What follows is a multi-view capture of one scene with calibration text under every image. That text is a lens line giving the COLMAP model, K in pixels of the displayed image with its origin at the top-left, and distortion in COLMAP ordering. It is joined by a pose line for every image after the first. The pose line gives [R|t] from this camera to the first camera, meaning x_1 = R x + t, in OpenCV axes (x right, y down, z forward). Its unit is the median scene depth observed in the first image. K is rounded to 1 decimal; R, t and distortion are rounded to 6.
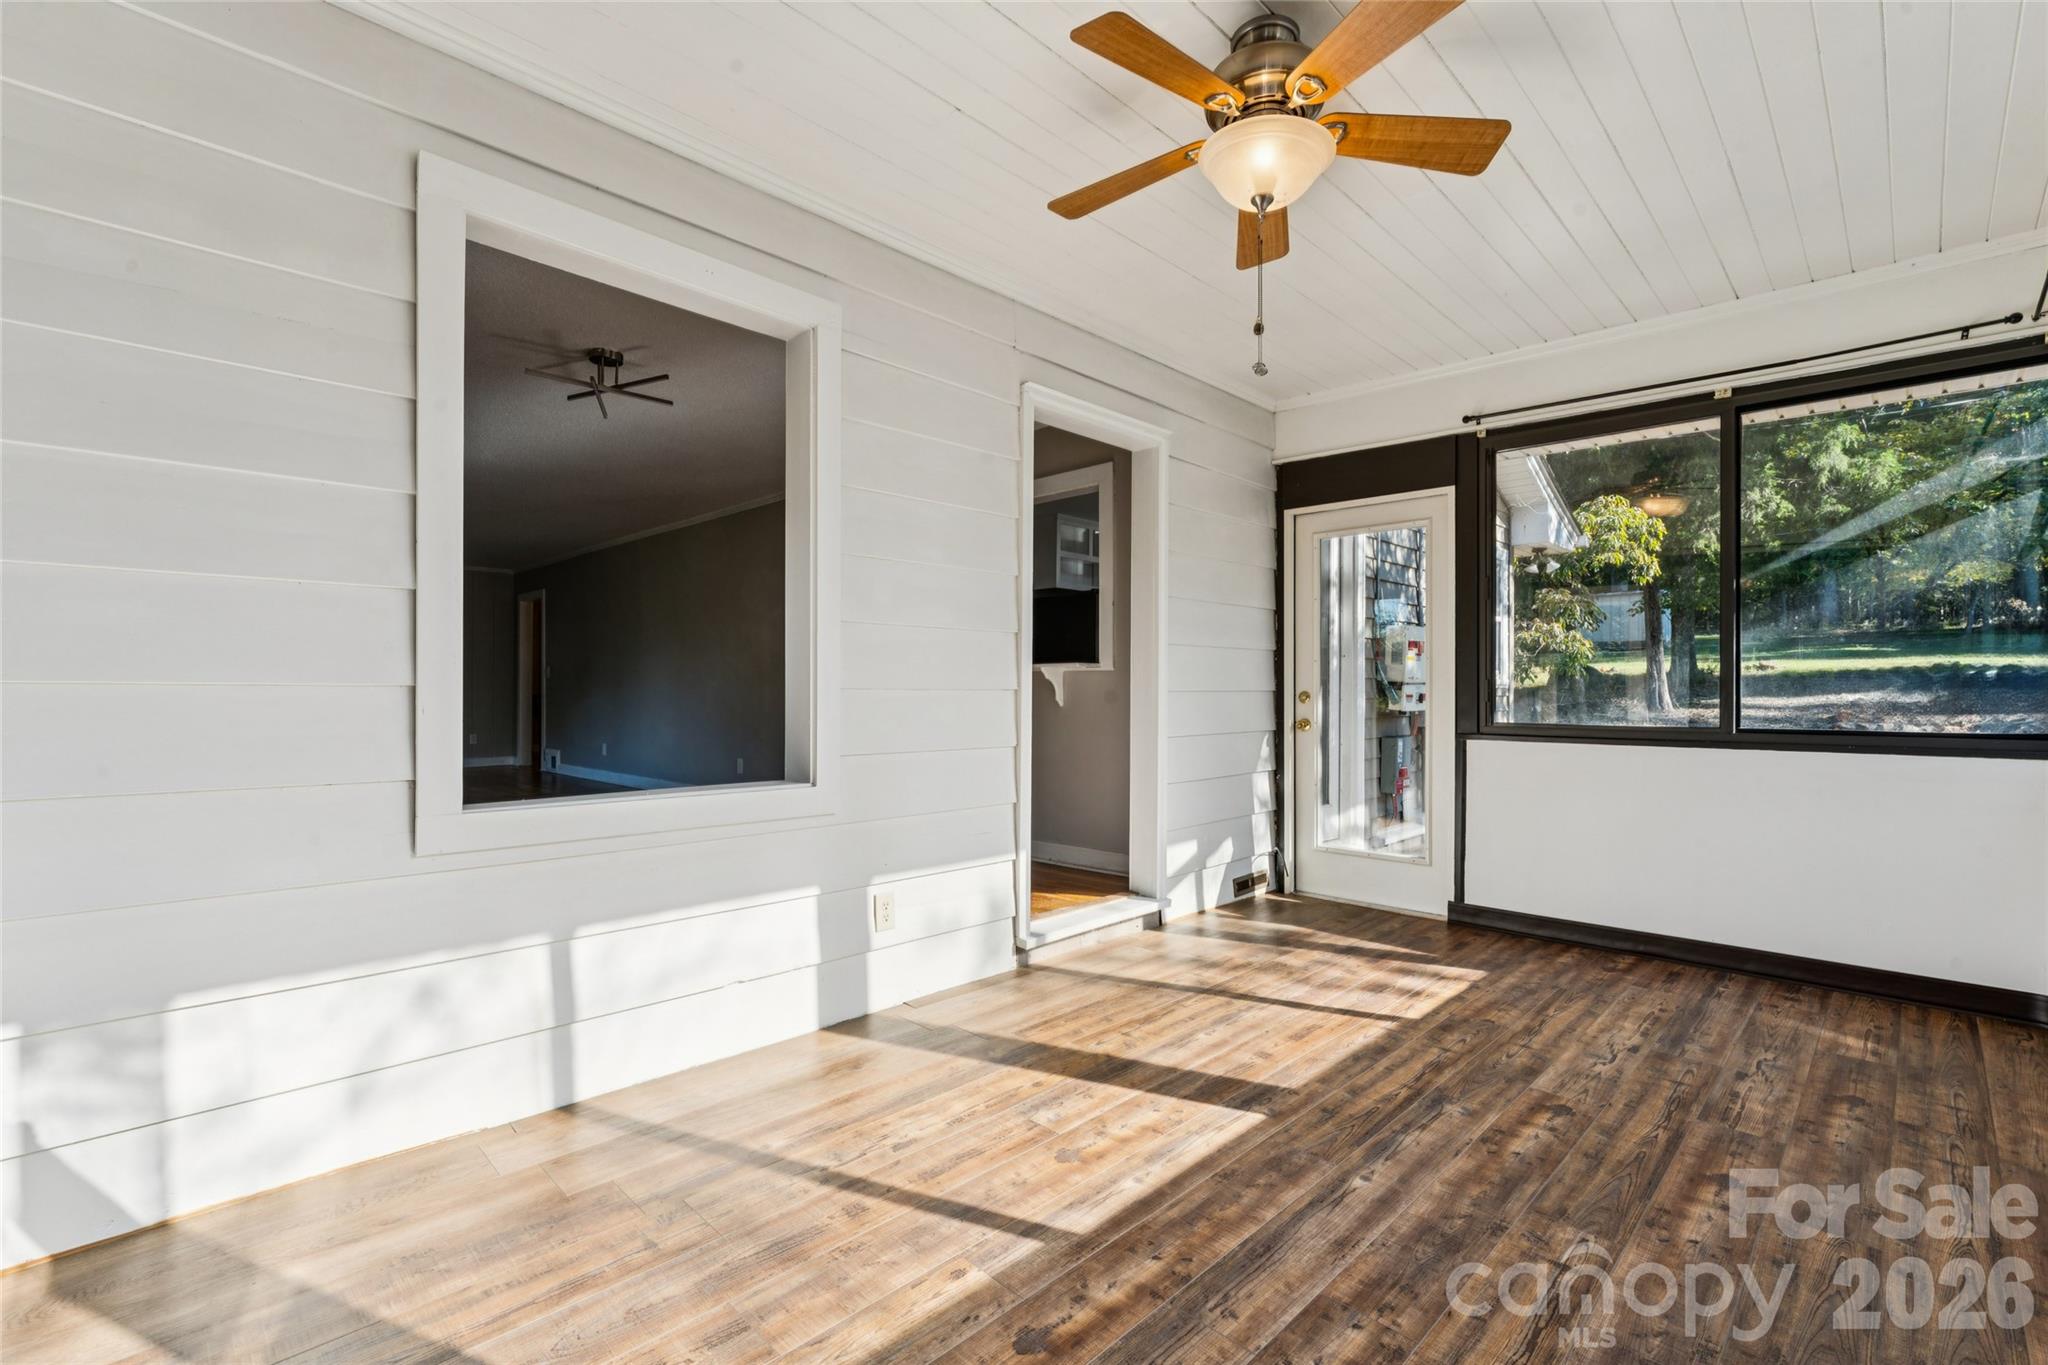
lens RADIAL K [[908.1, 0, 1015.3], [0, 908.1, 690.5], [0, 0, 1]] dist [-0.002606, 0.000620]
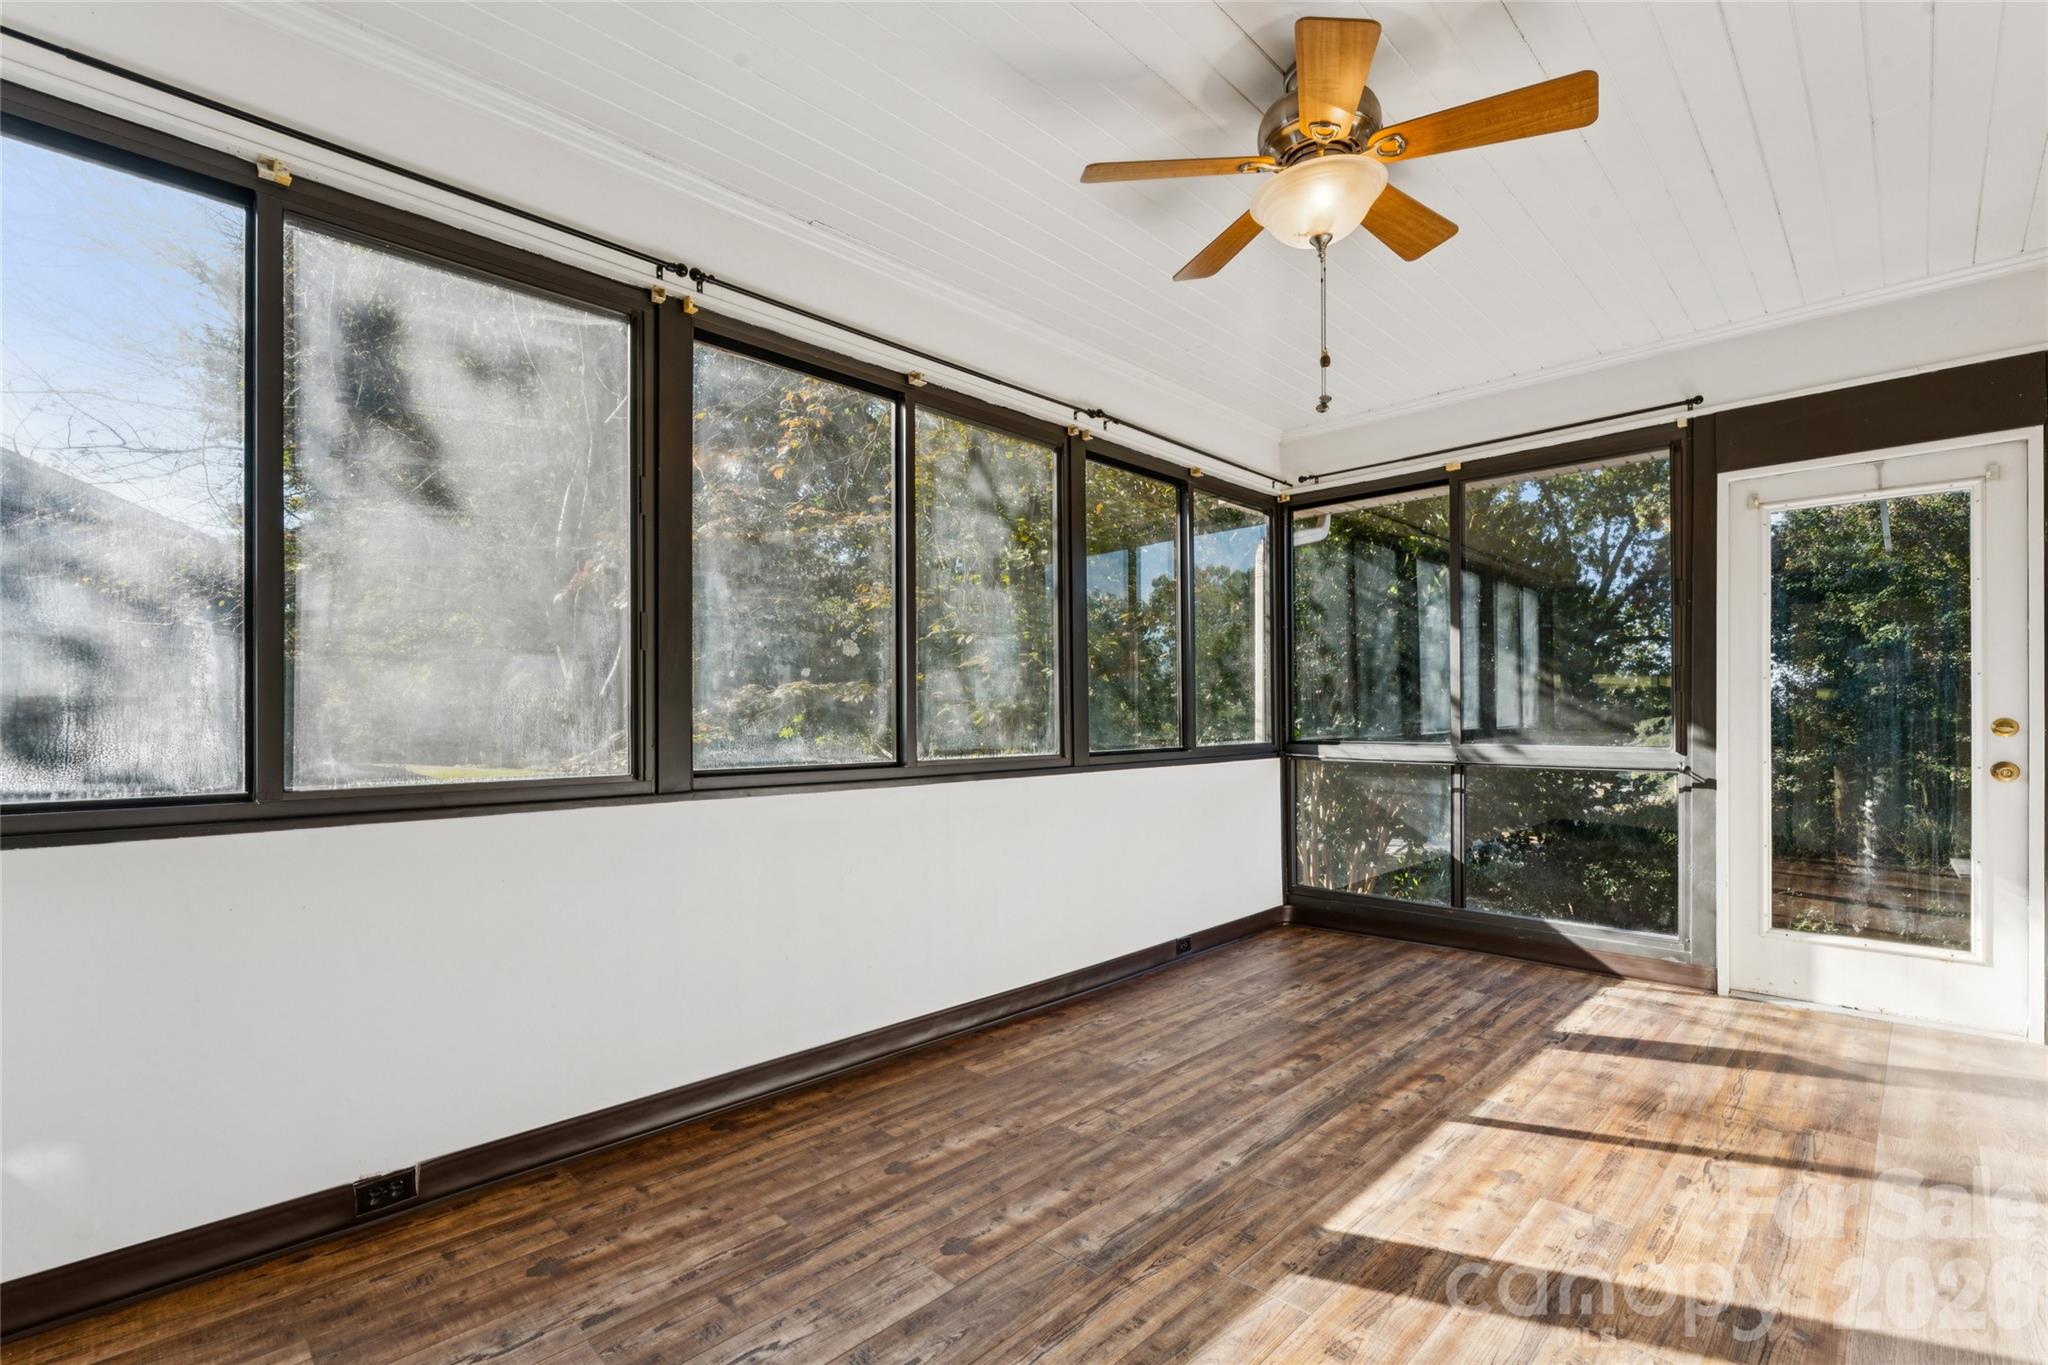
lens RADIAL K [[908.1, 0, 1015.3], [0, 908.1, 690.5], [0, 0, 1]] dist [-0.002606, 0.000620]
pose [[-0.999996, -0.001859, 0.002227, 0.609913], [-0.001915, 0.999671, -0.025560, -0.010432], [-0.002178, -0.025564, -0.999671, 2.016440]]
